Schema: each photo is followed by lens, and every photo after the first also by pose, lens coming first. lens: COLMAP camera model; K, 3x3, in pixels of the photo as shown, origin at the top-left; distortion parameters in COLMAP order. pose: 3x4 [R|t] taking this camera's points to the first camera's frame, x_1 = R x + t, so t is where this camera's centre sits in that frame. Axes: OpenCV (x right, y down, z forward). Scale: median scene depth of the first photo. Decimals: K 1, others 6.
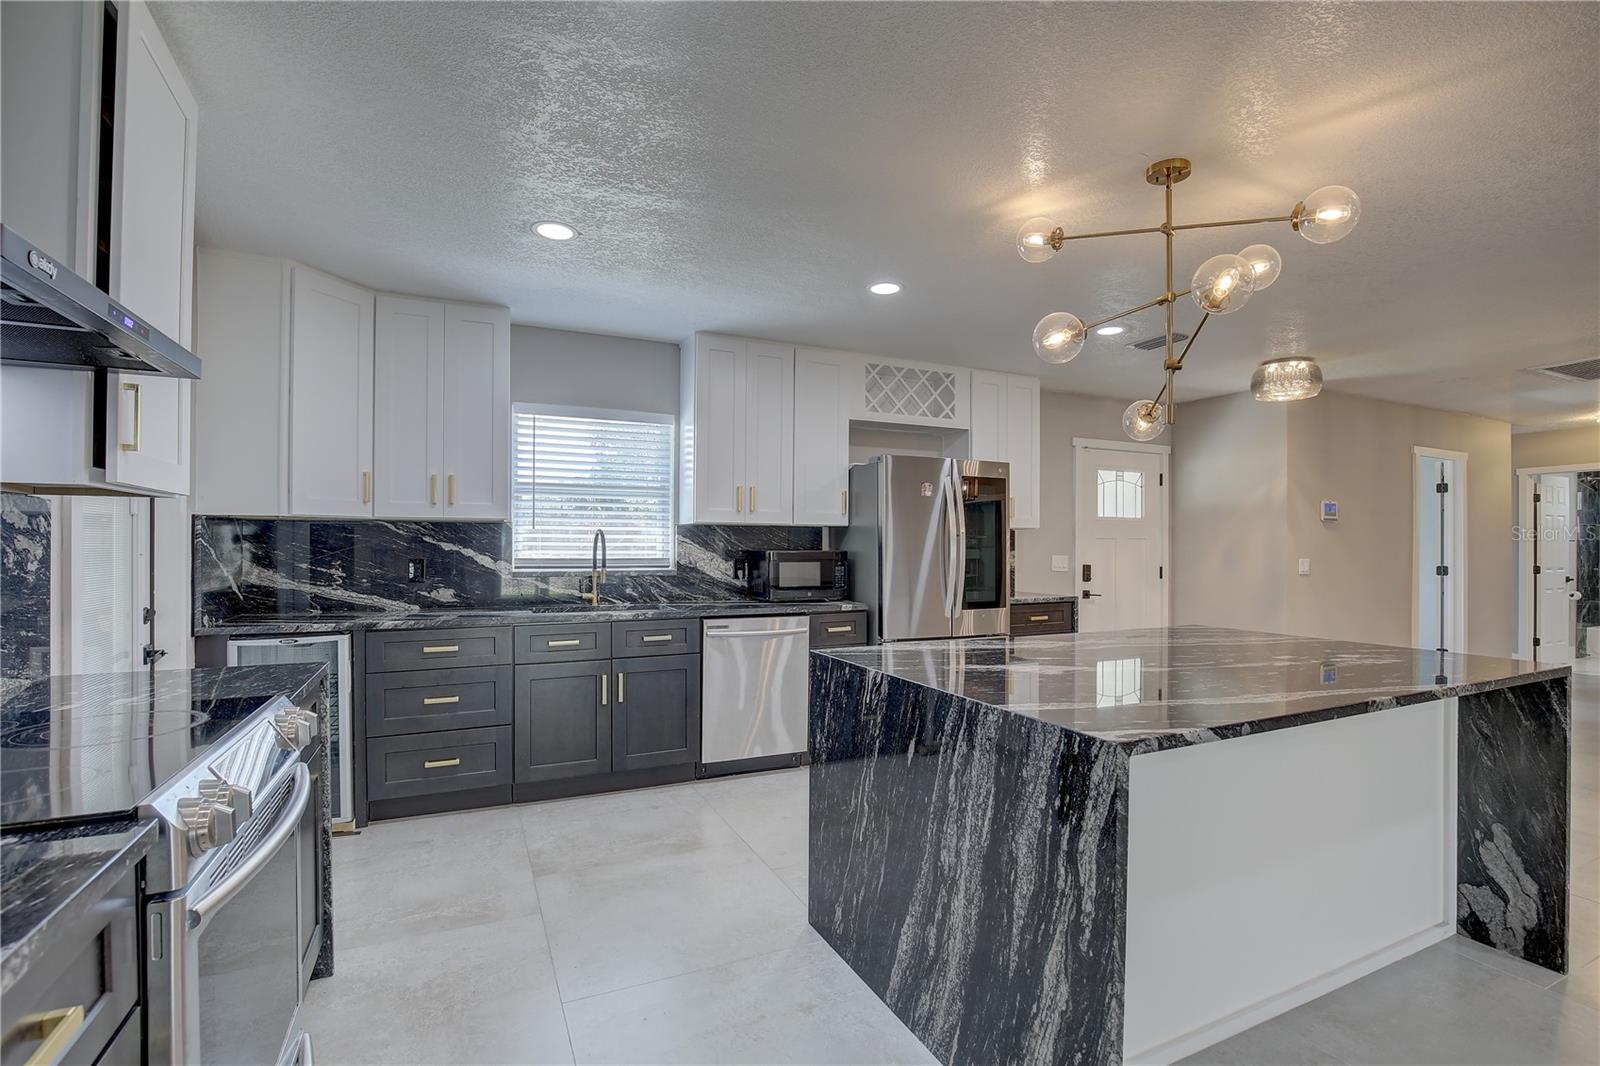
lens RADIAL K [[734.2, 0, 803.9], [0, 734.2, 543.2], [0, 0, 1]] dist [-0.035713, 0.004369]
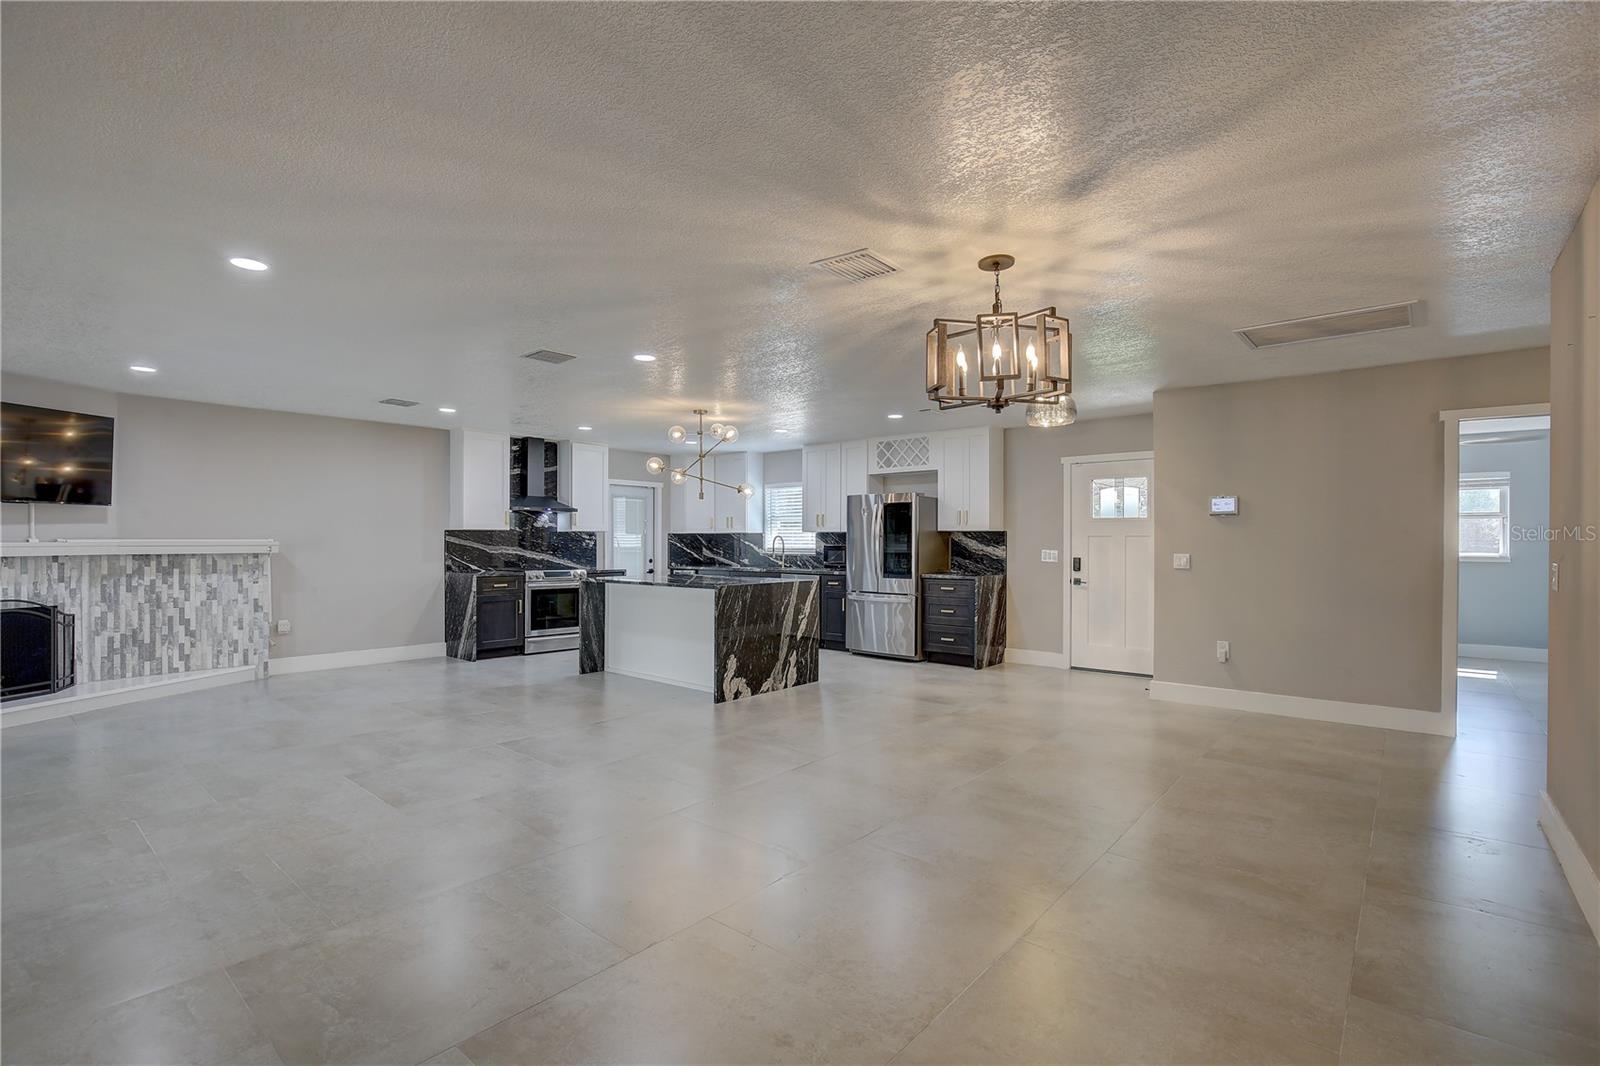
lens RADIAL K [[734.2, 0, 808.0], [0, 734.2, 542.2], [0, 0, 1]] dist [-0.035713, 0.004369]
pose [[0.419668, -0.003863, -0.907669, 2.444813], [-0.000057, 0.999991, -0.004282, 0.016064], [0.907678, 0.001849, 0.419664, 0.111676]]
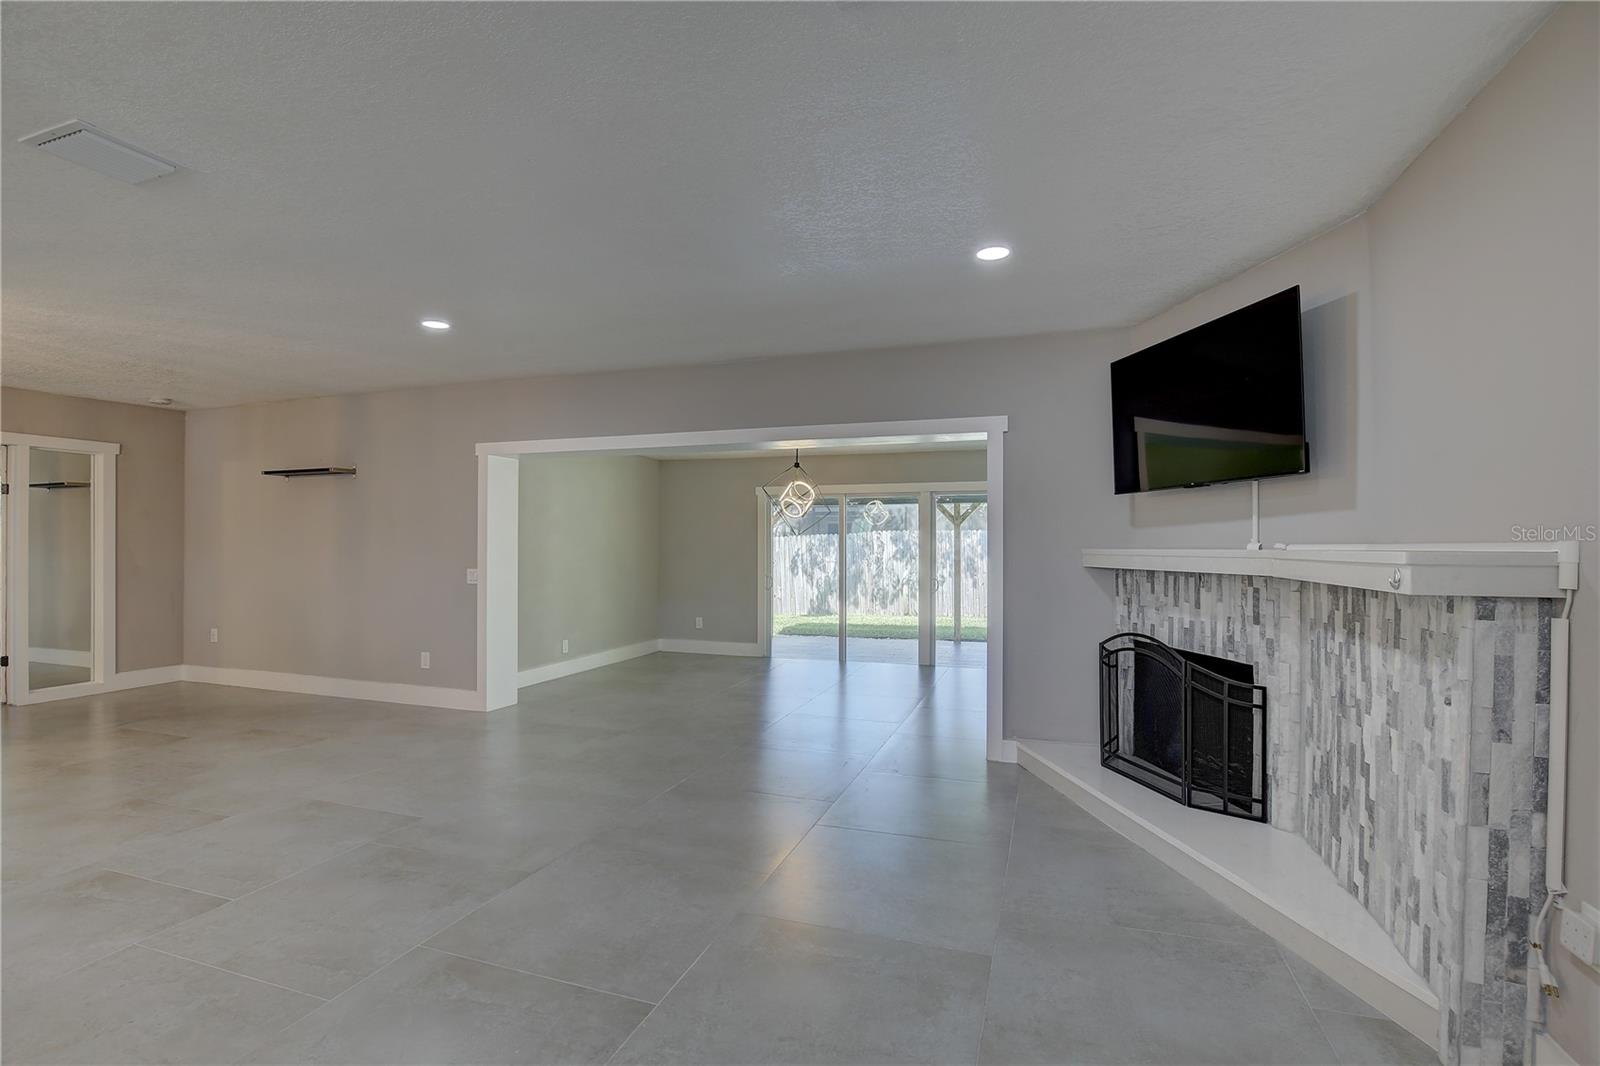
lens RADIAL K [[734.2, 0, 808.1], [0, 734.2, 544.3], [0, 0, 1]] dist [-0.035713, 0.004369]
pose [[-0.722208, -0.008486, 0.691623, -0.096329], [-0.004627, 0.999962, 0.007438, -0.003069], [-0.691660, 0.002171, -0.722220, 0.284171]]
